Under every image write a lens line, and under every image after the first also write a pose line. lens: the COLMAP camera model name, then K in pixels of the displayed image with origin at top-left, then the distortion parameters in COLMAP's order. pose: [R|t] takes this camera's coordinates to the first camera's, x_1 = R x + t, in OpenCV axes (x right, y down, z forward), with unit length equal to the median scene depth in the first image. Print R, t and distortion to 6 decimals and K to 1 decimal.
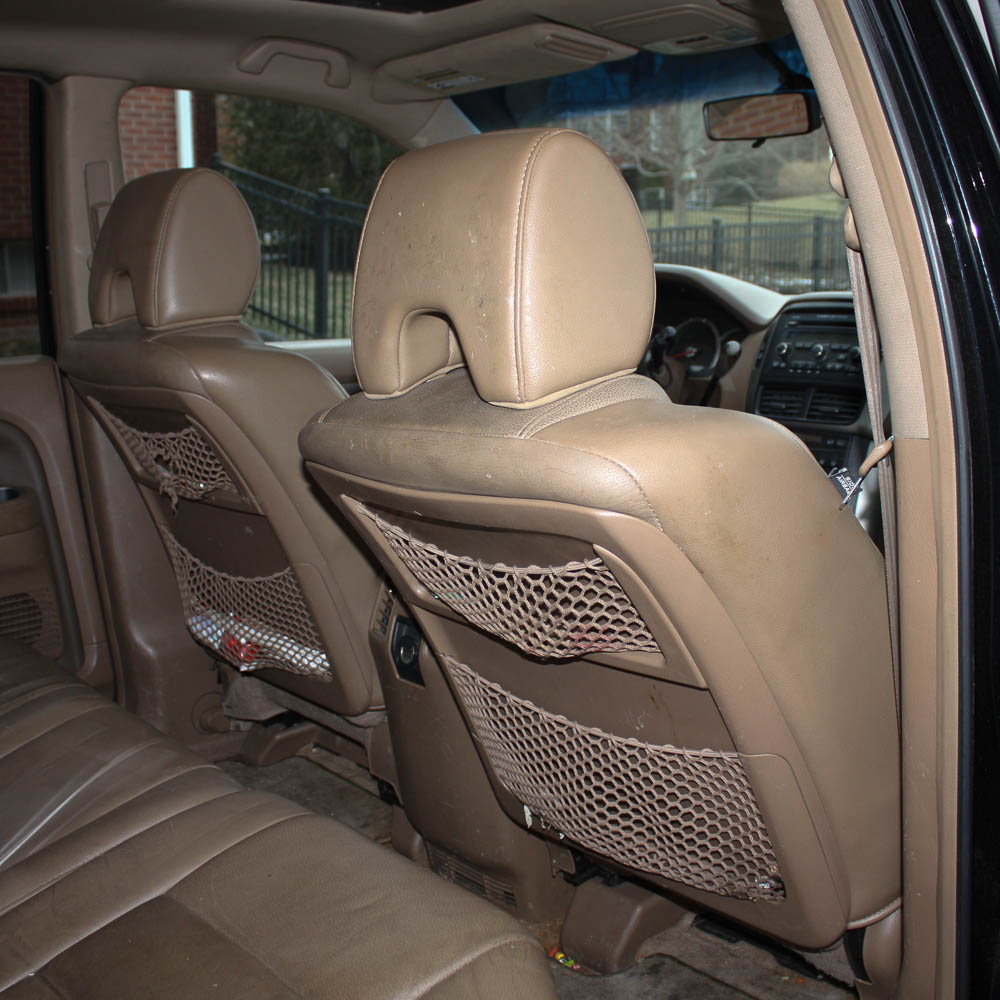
lens RADIAL K [[1288.8, 0, 500.0], [0, 1288.8, 500.0], [0, 0, 1]] dist [-0.163210, 0.125359]
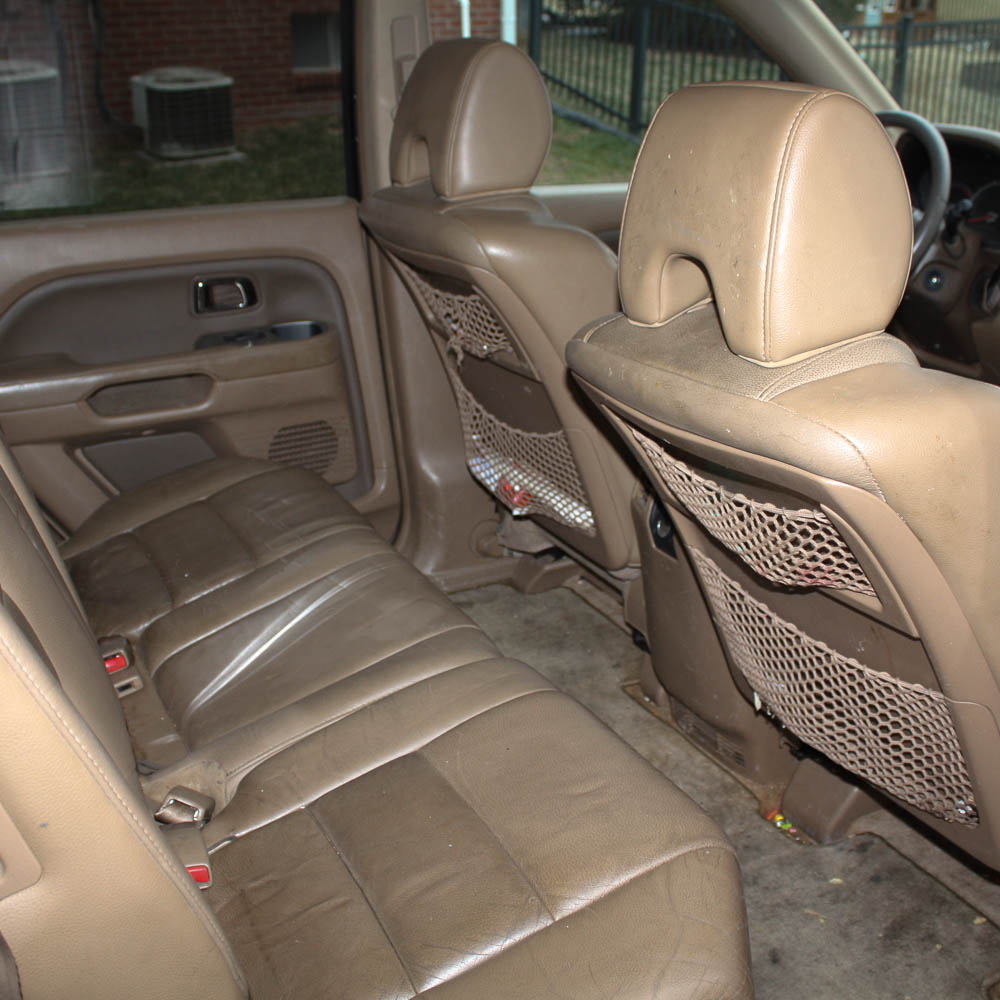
lens RADIAL K [[1288.8, 0, 500.0], [0, 1288.8, 500.0], [0, 0, 1]] dist [-0.163210, 0.125359]
pose [[0.969973, 0.097164, -0.222963, 0.030198], [-0.055410, 0.980908, 0.186413, -0.090236], [0.236818, -0.168461, 0.956838, -0.043272]]
